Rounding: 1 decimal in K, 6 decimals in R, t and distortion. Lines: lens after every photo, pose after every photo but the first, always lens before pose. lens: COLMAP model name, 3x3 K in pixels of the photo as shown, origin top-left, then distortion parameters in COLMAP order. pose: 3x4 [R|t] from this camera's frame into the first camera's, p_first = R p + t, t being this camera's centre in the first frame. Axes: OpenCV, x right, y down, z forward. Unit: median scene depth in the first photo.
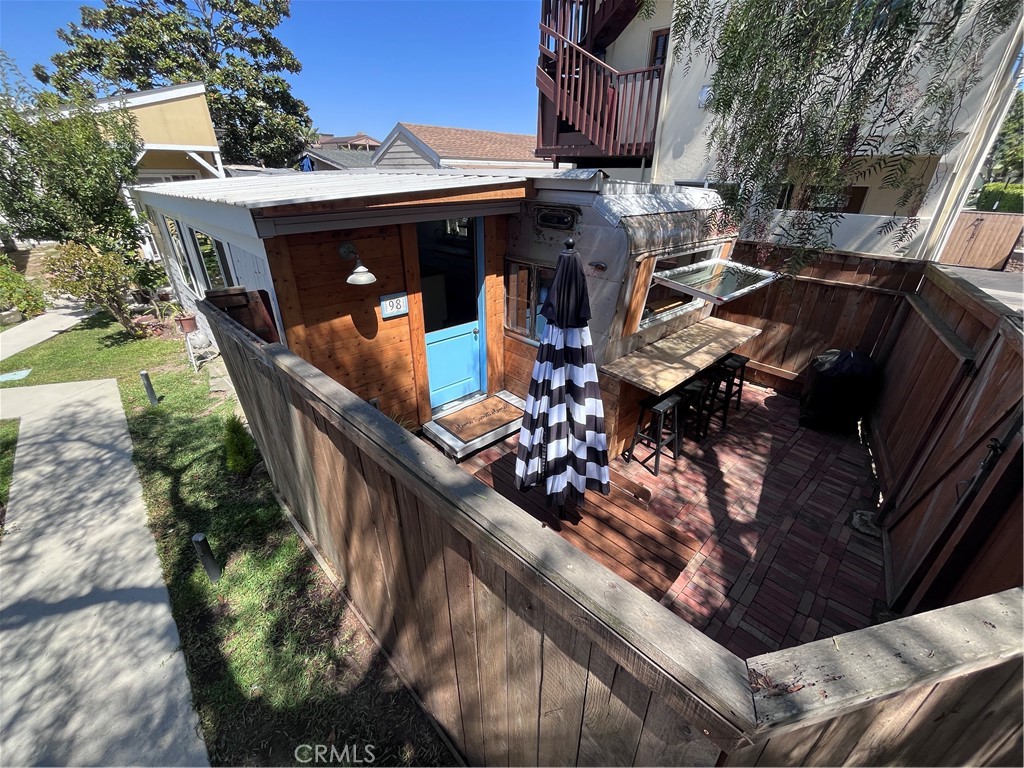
lens RADIAL K [[419.3, 0, 512.0], [0, 419.3, 384.0], [0, 0, 1]] dist [0.000352, 0.000175]
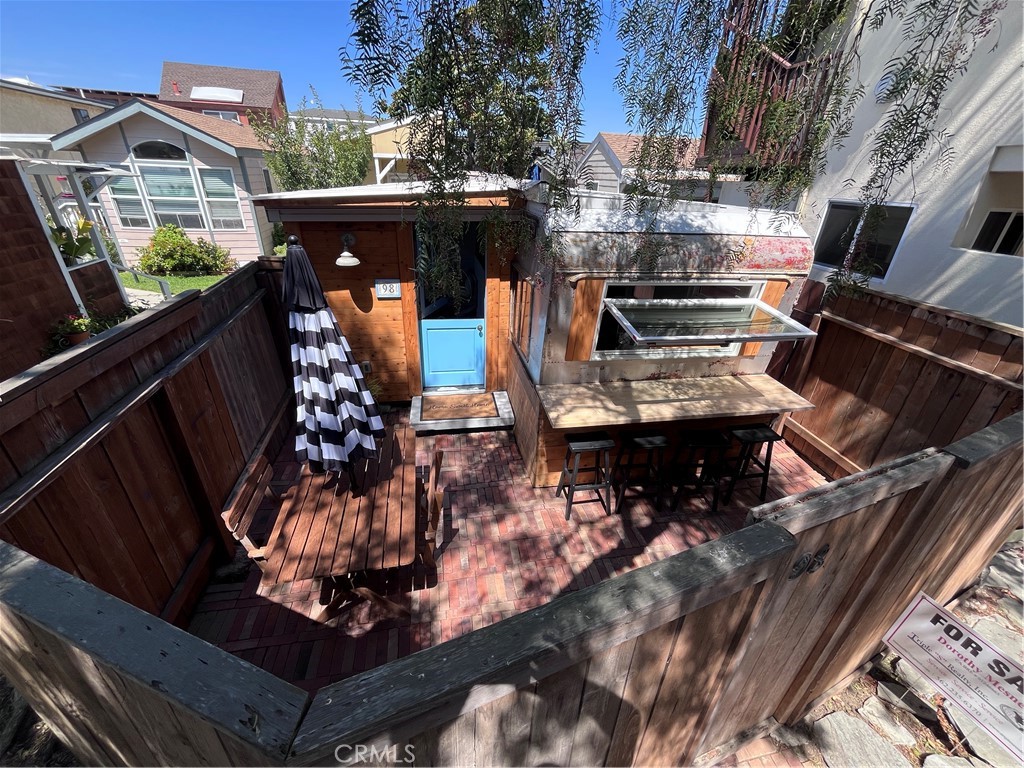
lens RADIAL K [[416.1, 0, 515.4], [0, 416.1, 385.2], [0, 0, 1]] dist [0.003632, 0.000109]
pose [[0.837276, 0.262224, -0.479799, 0.636223], [-0.266997, 0.961843, 0.059752, -0.087640], [0.477160, 0.078076, 0.875341, 0.148438]]
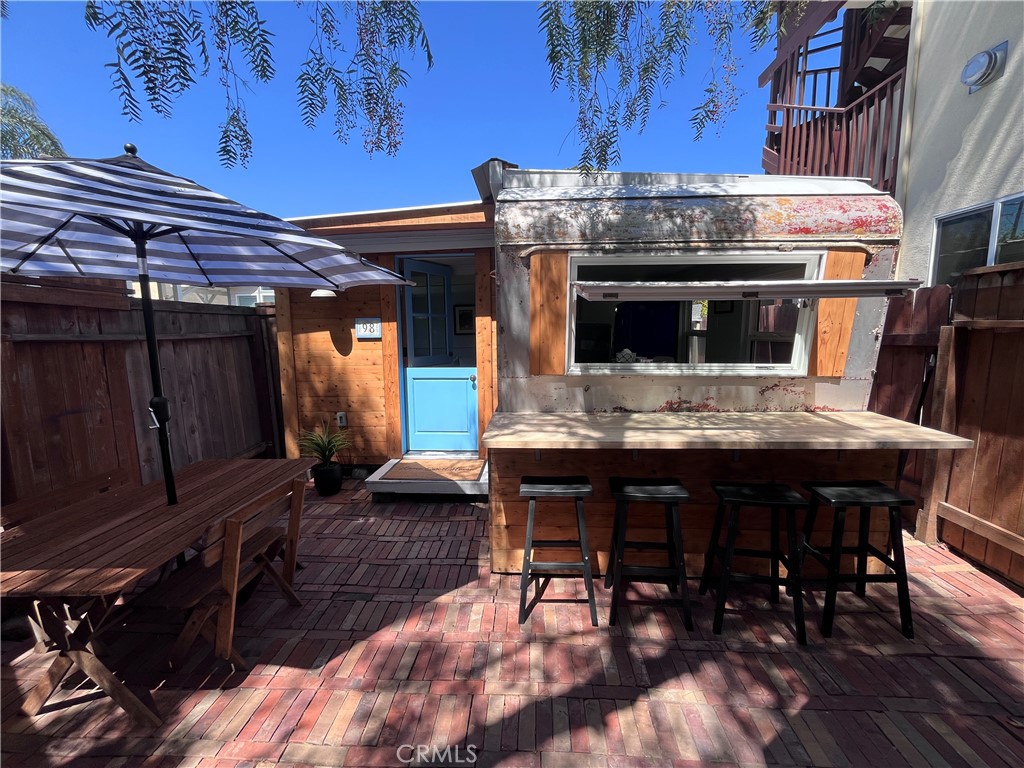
lens RADIAL K [[412.7, 0, 520.7], [0, 412.7, 381.1], [0, 0, 1]] dist [0.000613, 0.000220]
pose [[0.693662, 0.072862, -0.716606, 0.733692], [-0.305334, 0.930808, -0.200917, 0.031216], [0.652383, 0.358173, 0.667914, 0.566711]]
